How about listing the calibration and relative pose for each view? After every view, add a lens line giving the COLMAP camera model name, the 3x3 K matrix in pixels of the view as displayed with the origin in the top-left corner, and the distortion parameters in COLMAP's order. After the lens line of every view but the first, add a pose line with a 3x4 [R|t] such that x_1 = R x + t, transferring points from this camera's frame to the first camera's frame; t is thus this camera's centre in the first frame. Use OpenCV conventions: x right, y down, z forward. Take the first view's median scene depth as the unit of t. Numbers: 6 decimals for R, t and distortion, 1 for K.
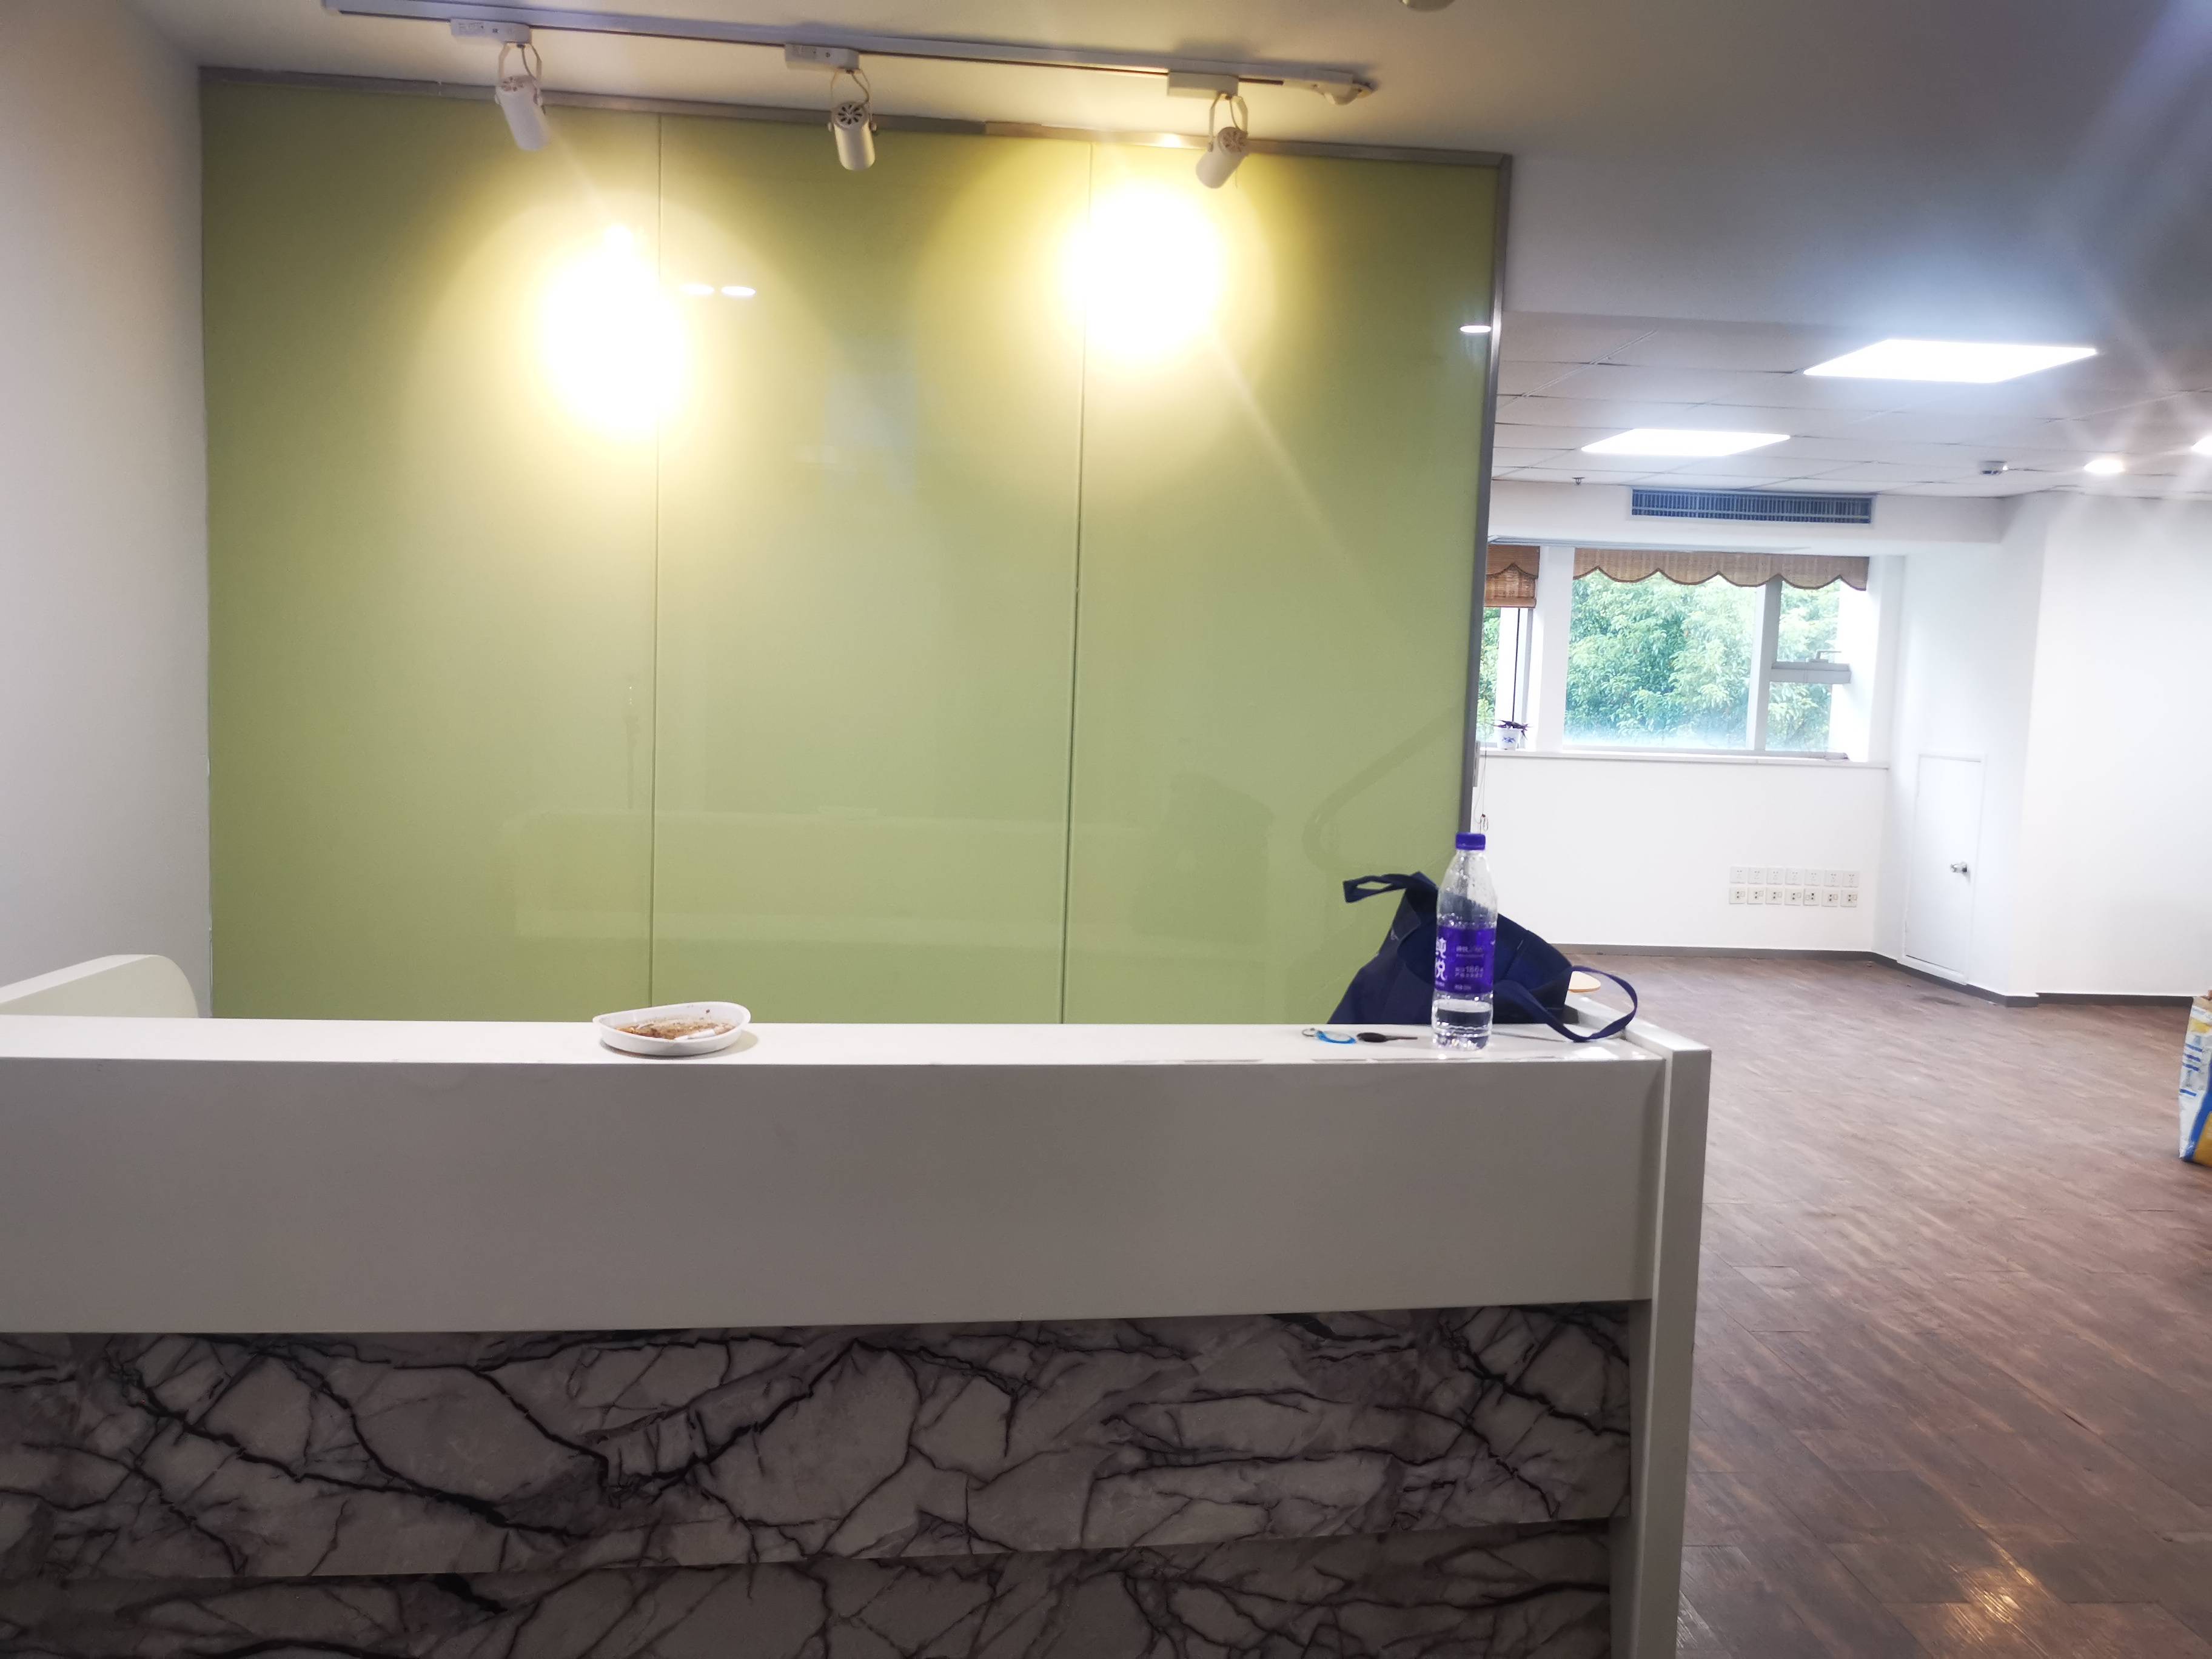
lens RADIAL K [[1710.5, 0, 1116.2], [0, 1710.5, 829.9], [0, 0, 1]] dist [0.116036, -0.188024]
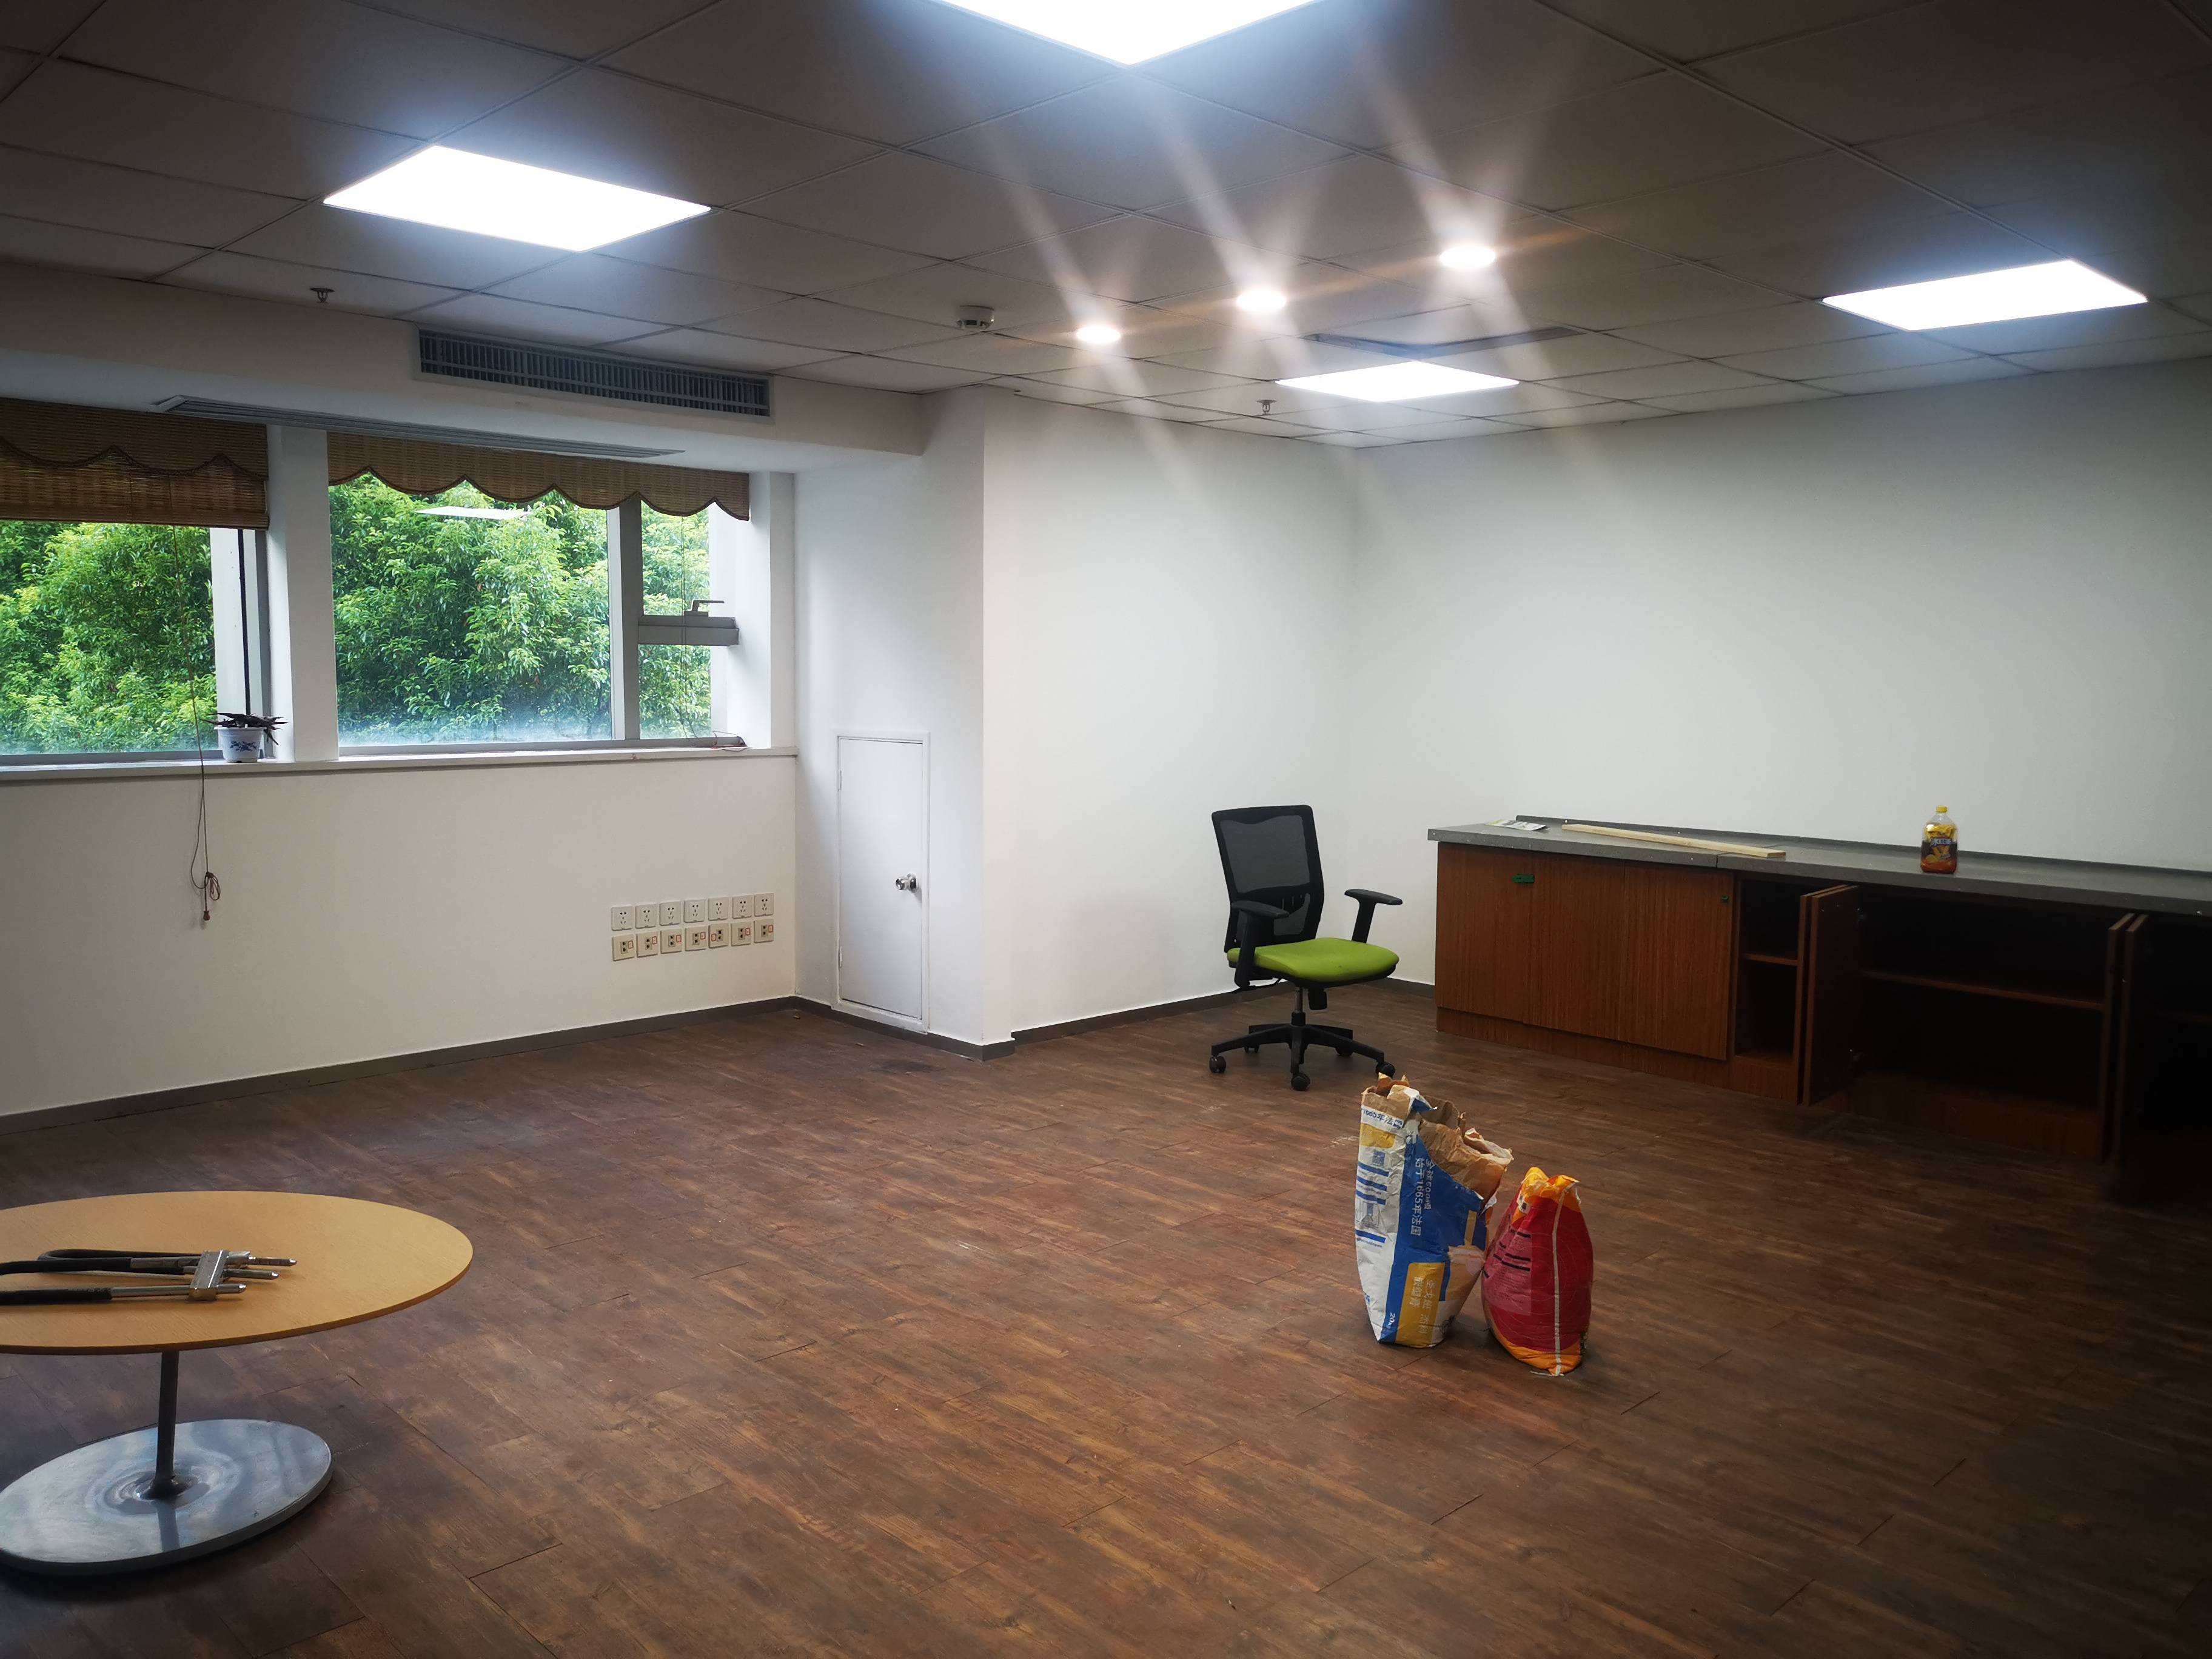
lens RADIAL K [[1710.5, 0, 1116.2], [0, 1710.5, 829.9], [0, 0, 1]] dist [0.116036, -0.188024]
pose [[0.776952, -0.088350, 0.623330, 0.081052], [0.074855, 0.996045, 0.047874, -0.028379], [-0.625094, 0.009464, 0.780492, 0.324902]]
